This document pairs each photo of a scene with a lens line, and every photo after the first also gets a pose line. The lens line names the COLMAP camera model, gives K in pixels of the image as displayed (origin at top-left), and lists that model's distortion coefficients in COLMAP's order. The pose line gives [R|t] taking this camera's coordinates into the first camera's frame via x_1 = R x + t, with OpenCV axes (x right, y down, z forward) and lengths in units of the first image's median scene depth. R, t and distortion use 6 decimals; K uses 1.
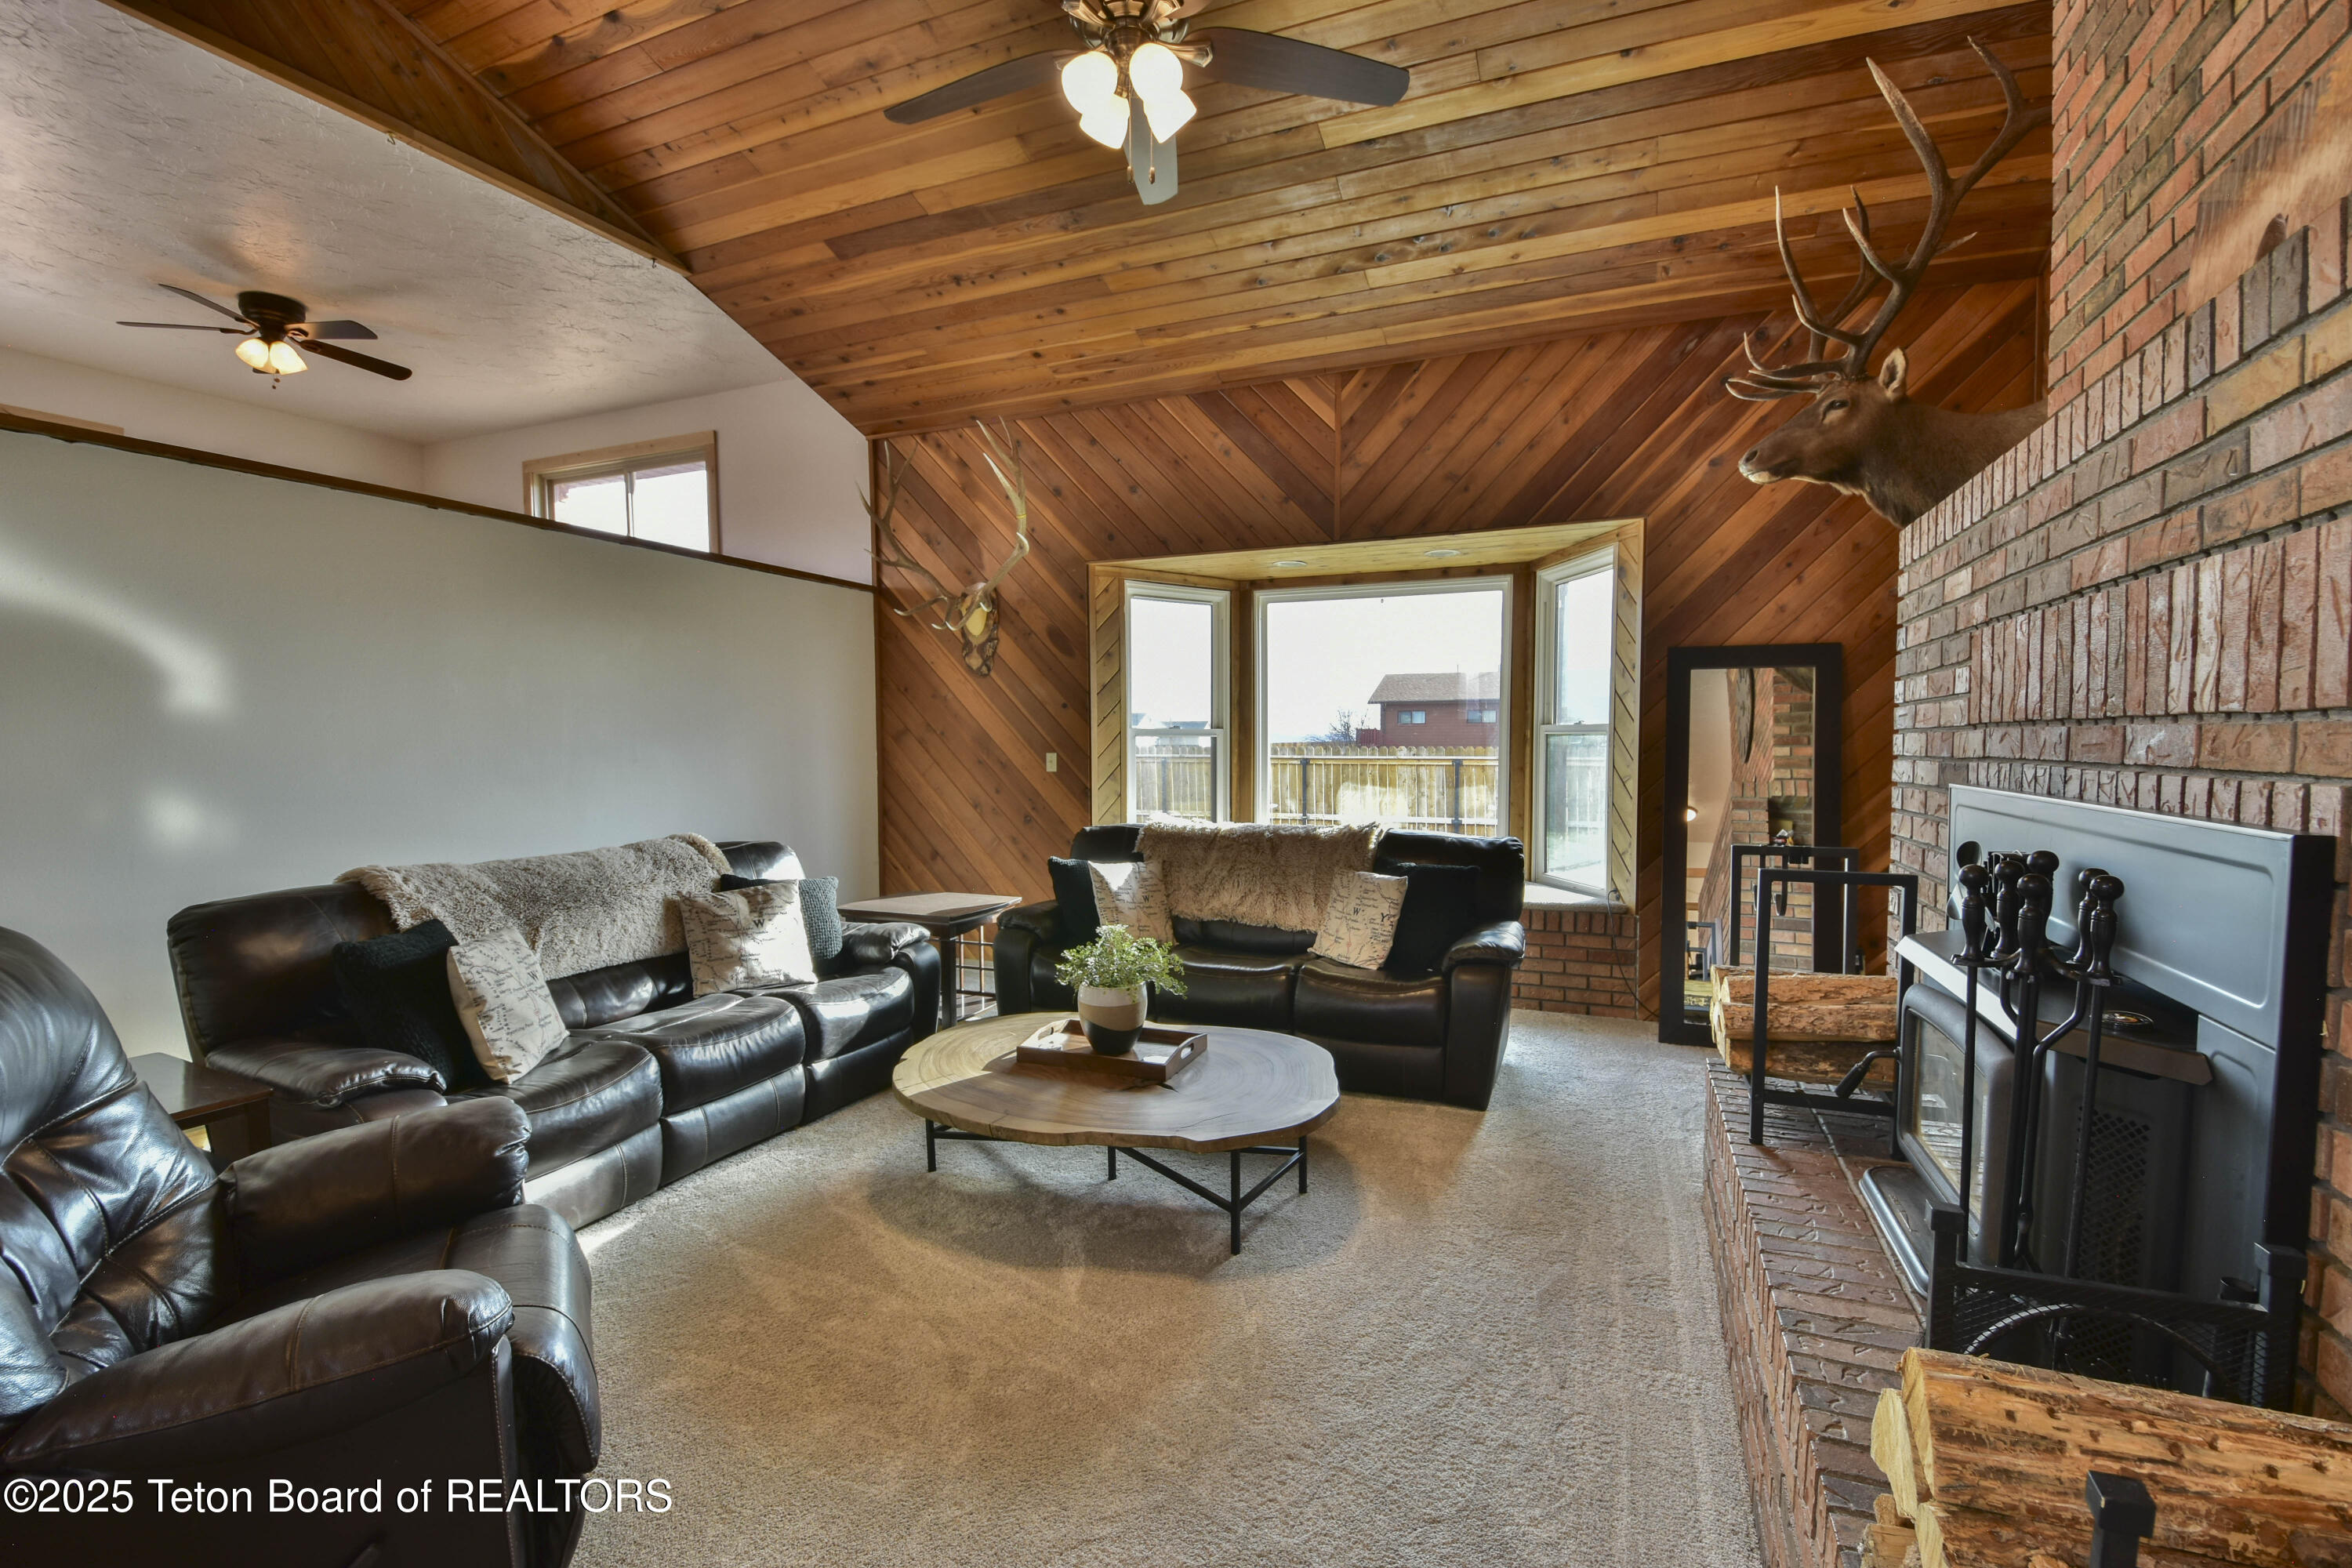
lens RADIAL K [[1039.8, 0, 1191.7], [0, 1039.8, 807.3], [0, 0, 1]] dist [0.010726, -0.017897]
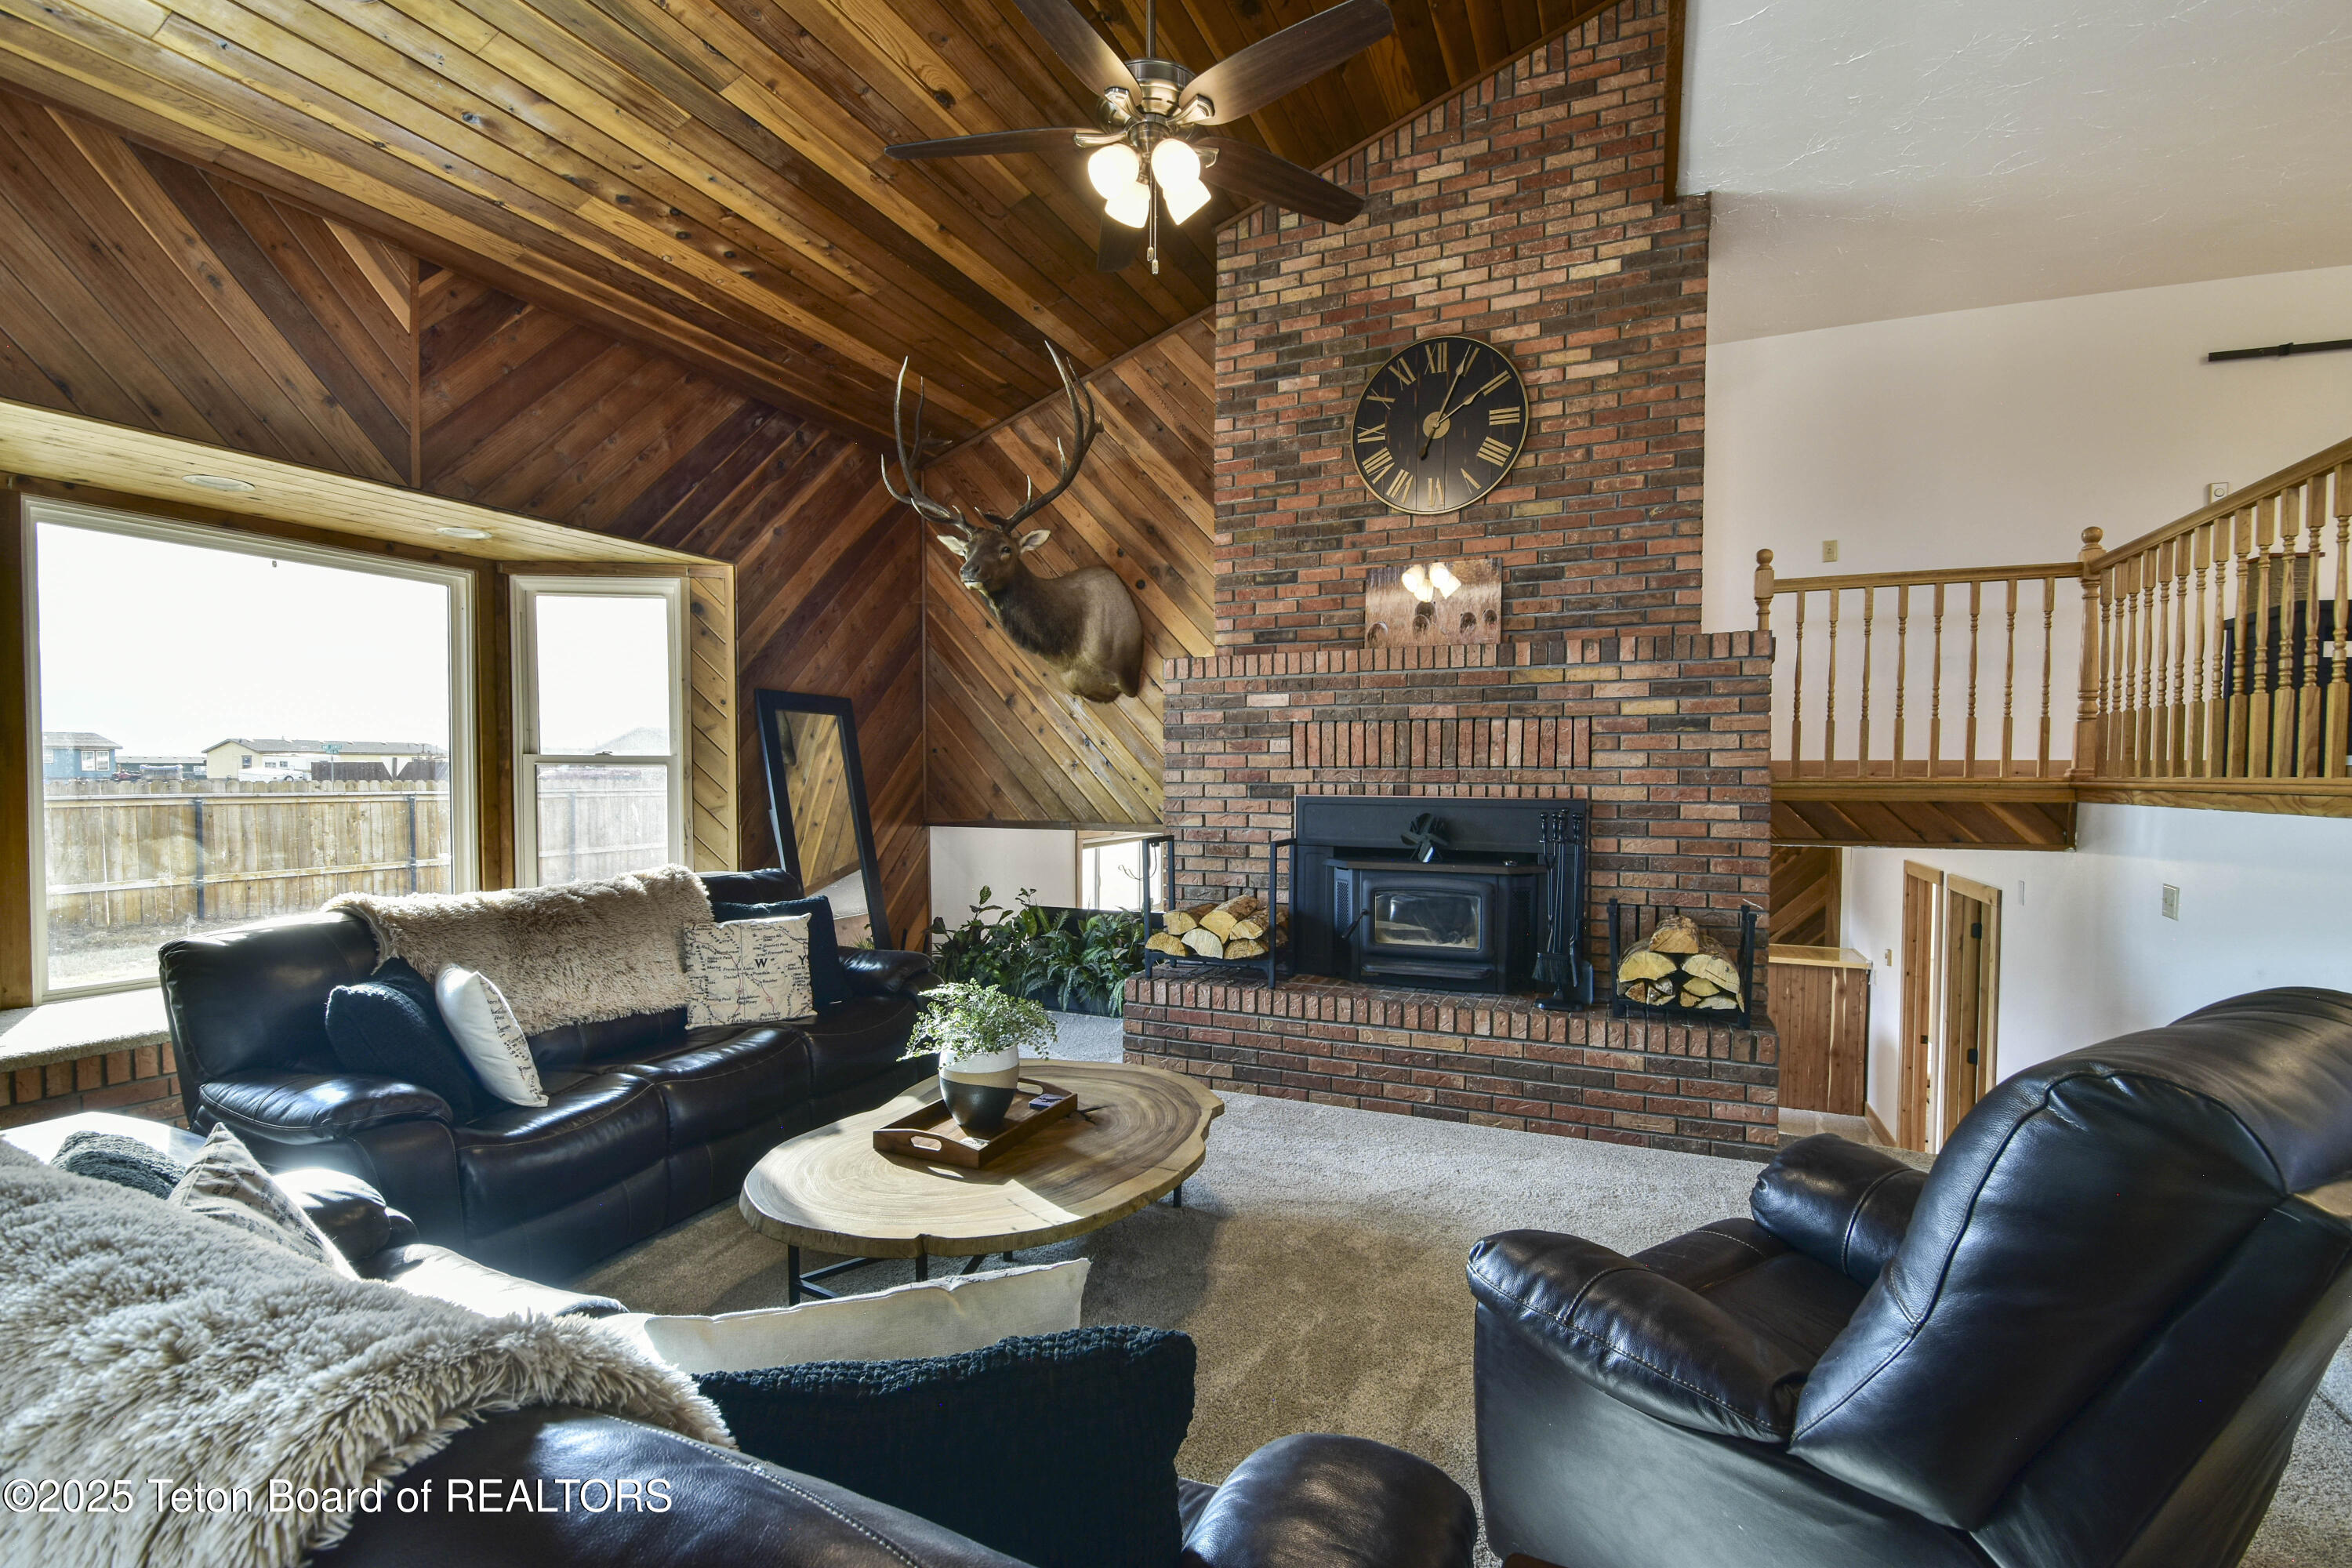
lens RADIAL K [[1039.8, 0, 1195.3], [0, 1039.8, 808.6], [0, 0, 1]] dist [0.010726, -0.017897]
pose [[0.006899, -0.030047, 0.999525, -0.671411], [0.061403, 0.997675, 0.029568, -0.032765], [-0.998089, 0.061170, 0.008728, 0.563168]]
